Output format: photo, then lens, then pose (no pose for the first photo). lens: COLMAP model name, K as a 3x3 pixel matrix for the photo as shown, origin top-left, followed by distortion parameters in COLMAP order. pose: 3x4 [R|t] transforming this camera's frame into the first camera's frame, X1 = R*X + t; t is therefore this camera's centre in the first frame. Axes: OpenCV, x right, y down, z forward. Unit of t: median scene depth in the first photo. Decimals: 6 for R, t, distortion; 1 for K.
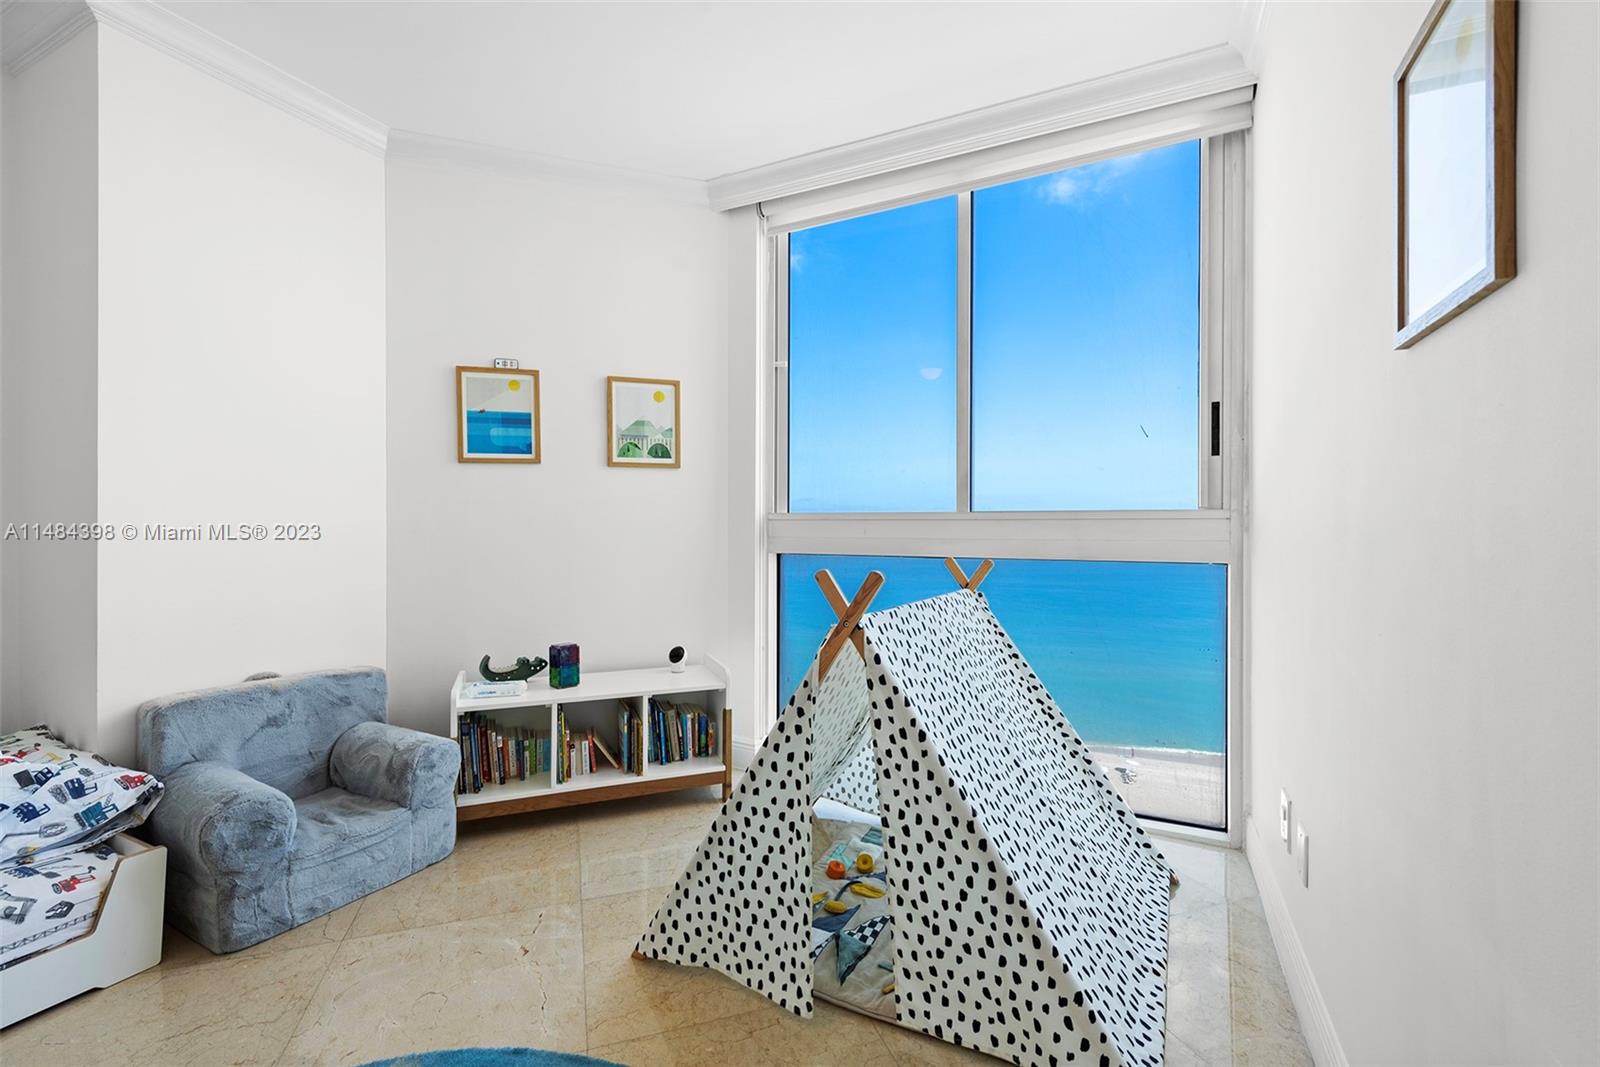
lens RADIAL K [[707.2, 0, 797.9], [0, 707.2, 537.8], [0, 0, 1]] dist [-0.000244, 0.000082]
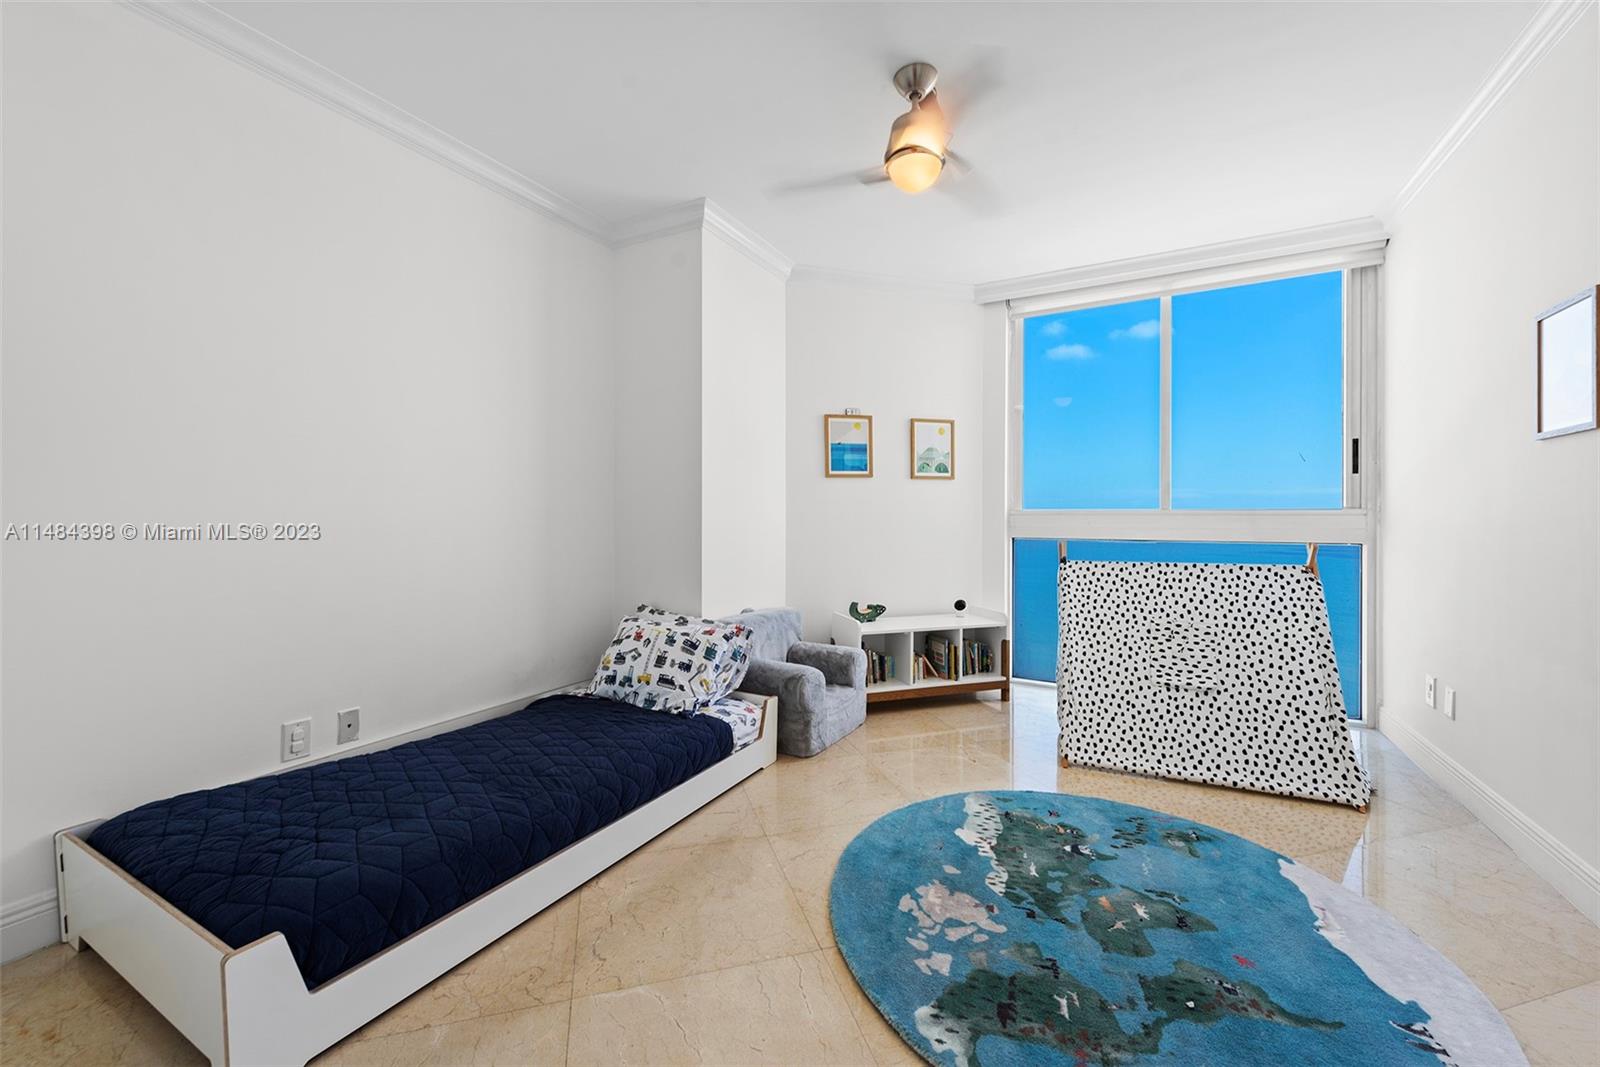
lens RADIAL K [[634.1, 0, 804.9], [0, 634.1, 525.2], [0, 0, 1]] dist [-0.000921, -0.000066]
pose [[0.998607, 0.003018, -0.052678, -0.455891], [-0.003317, 0.999979, -0.005582, 0.005549], [0.052660, 0.005749, 0.998596, -0.375118]]
